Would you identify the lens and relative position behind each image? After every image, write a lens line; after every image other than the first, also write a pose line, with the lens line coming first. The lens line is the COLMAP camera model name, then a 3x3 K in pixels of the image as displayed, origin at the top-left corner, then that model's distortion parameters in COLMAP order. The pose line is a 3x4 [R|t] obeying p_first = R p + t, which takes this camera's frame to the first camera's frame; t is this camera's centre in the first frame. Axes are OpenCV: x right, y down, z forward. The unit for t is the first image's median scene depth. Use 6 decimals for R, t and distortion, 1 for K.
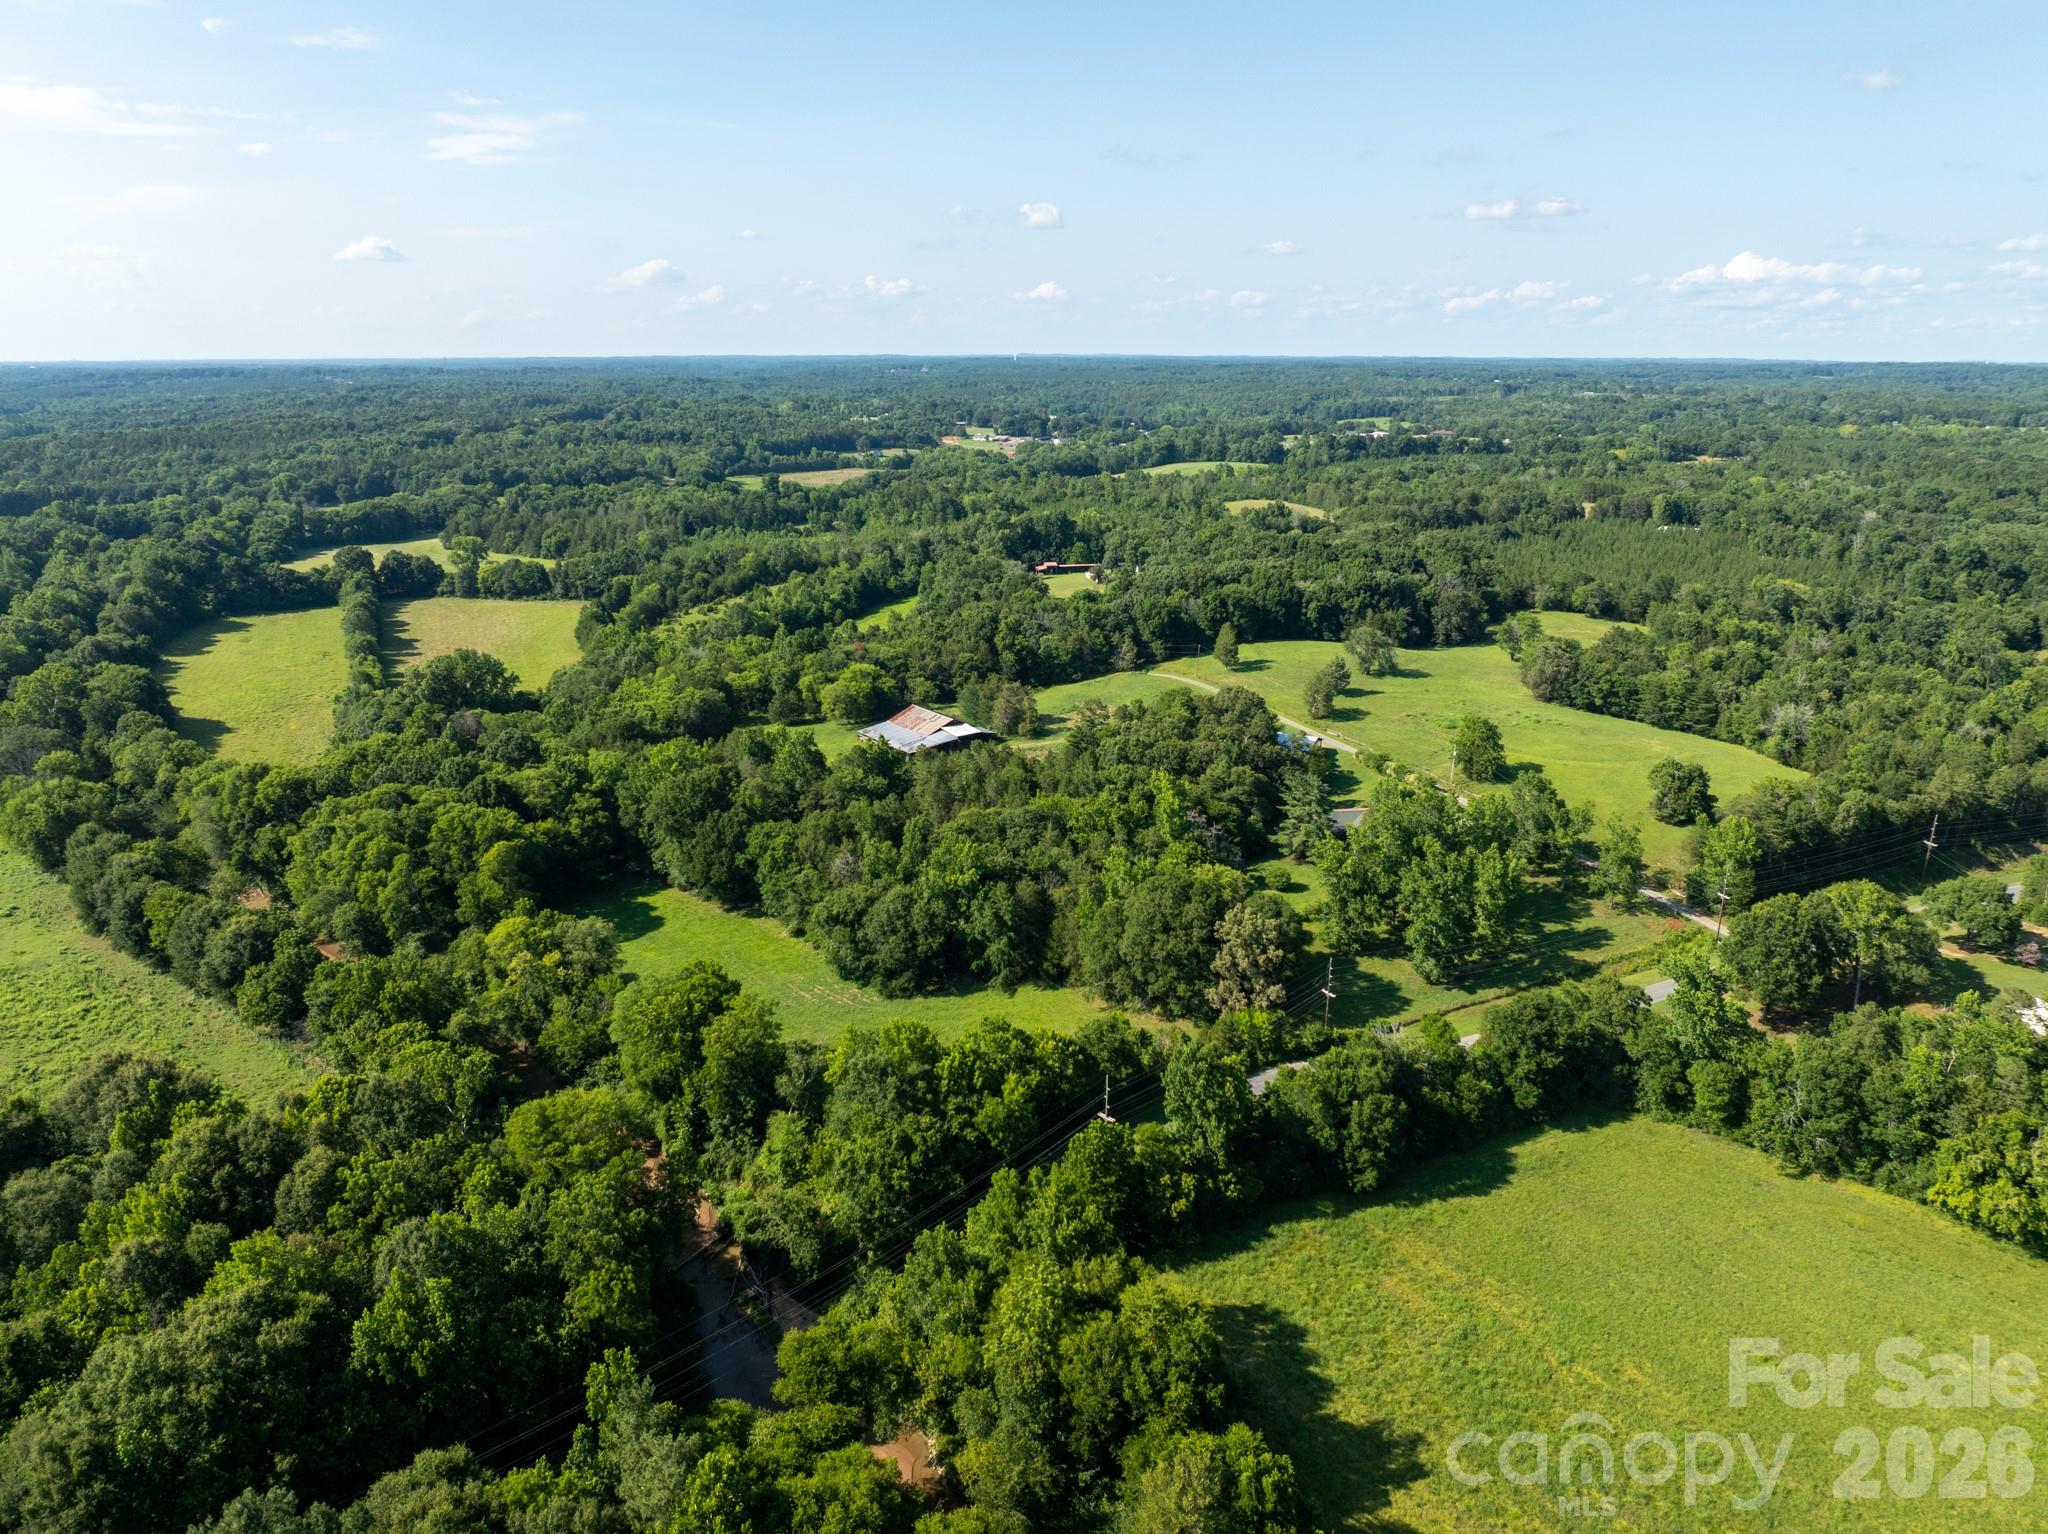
lens RADIAL K [[1440.2, 0, 1030.3], [0, 1440.2, 771.2], [0, 0, 1]] dist [-0.047806, 0.017779]
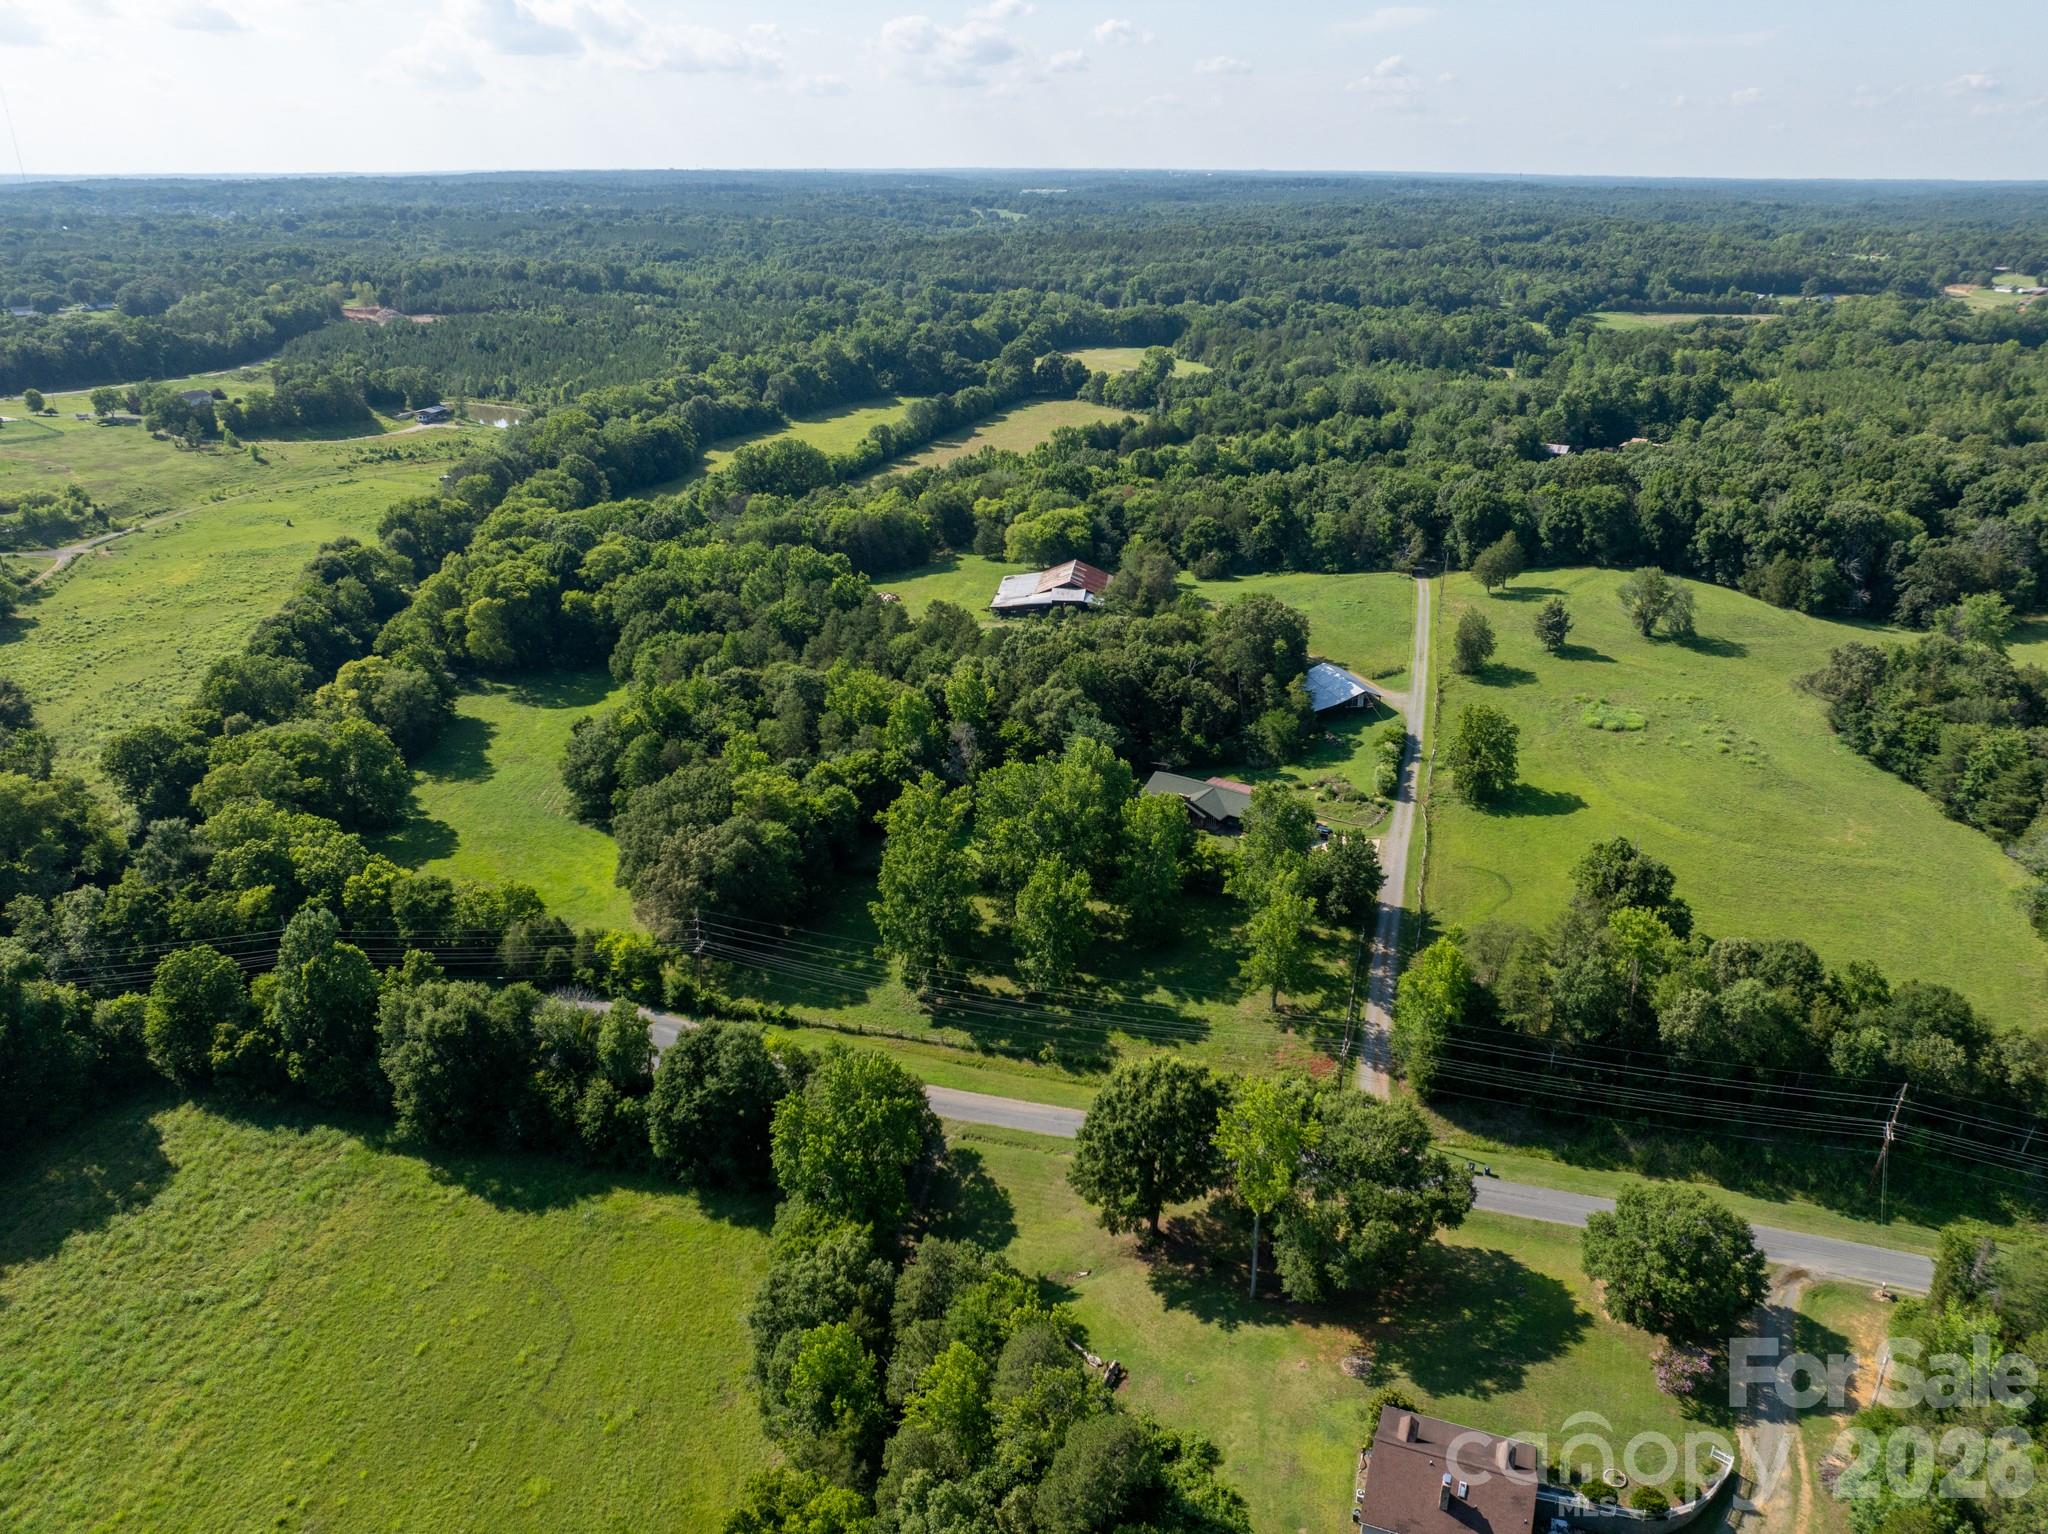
lens RADIAL K [[1440.2, 0, 1025.6], [0, 1440.2, 754.2], [0, 0, 1]] dist [-0.047806, 0.017779]
pose [[0.736351, 0.258945, -0.625088, 0.418742], [-0.191770, 0.965856, 0.174205, -0.067517], [0.648855, -0.008403, 0.760866, 0.244000]]
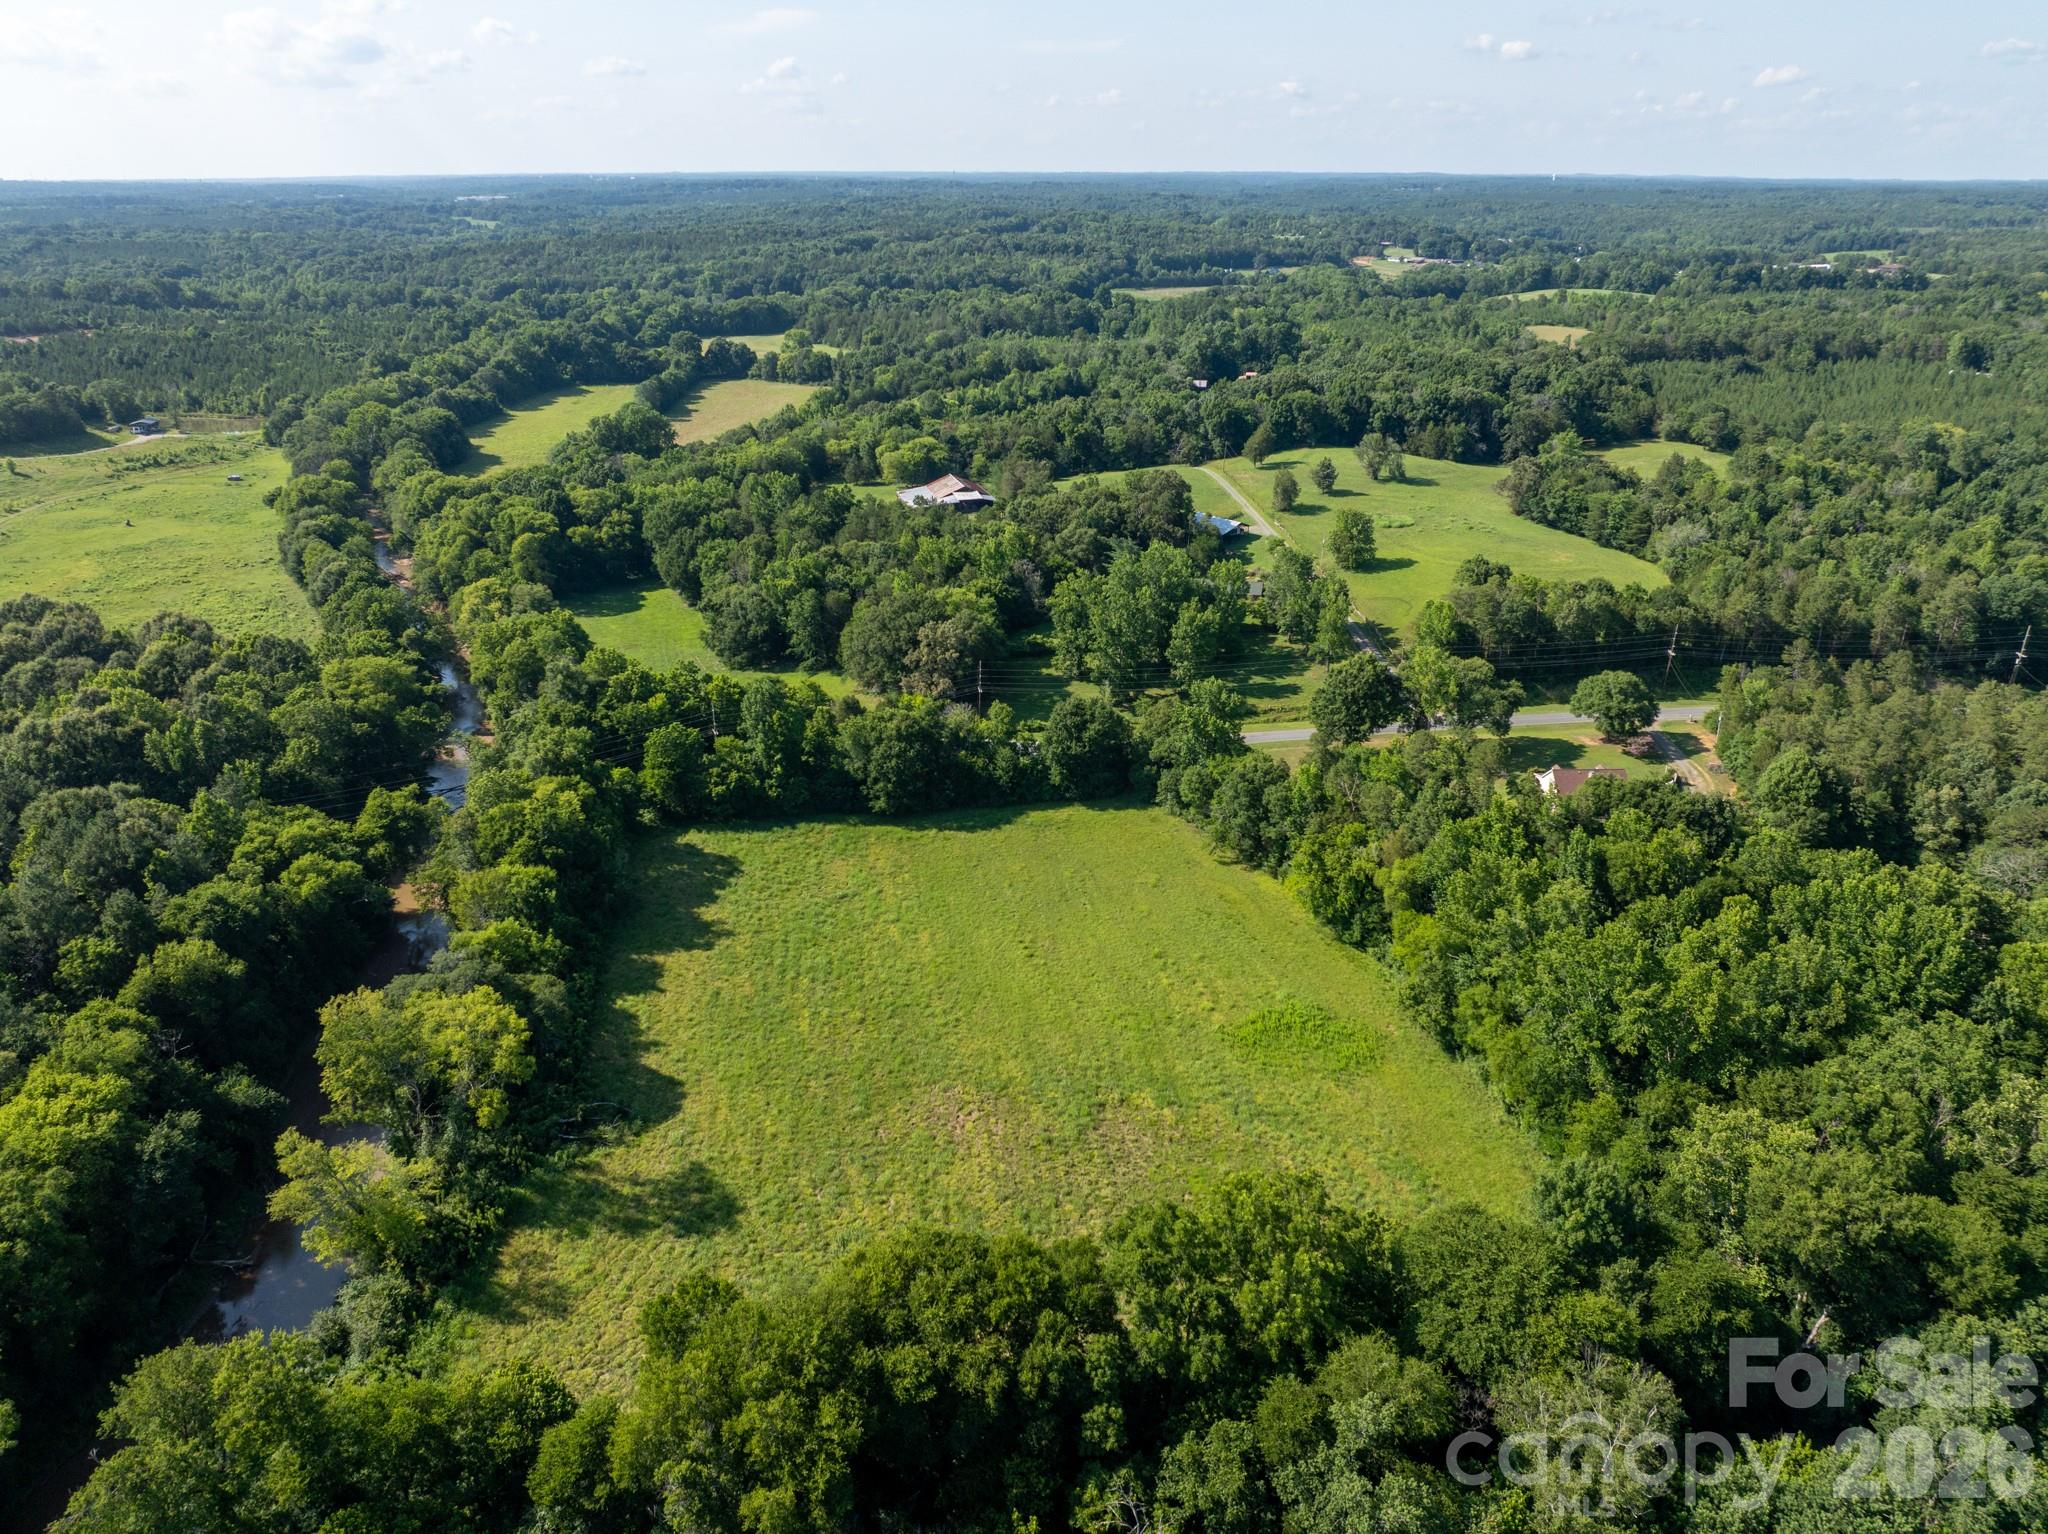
lens RADIAL K [[1440.2, 0, 1028.2], [0, 1440.2, 766.1], [0, 0, 1]] dist [-0.047806, 0.017779]
pose [[0.936478, 0.135113, -0.323658, 0.330242], [-0.098093, 0.986890, 0.128161, 0.027768], [0.336731, -0.088271, 0.937454, -0.084088]]
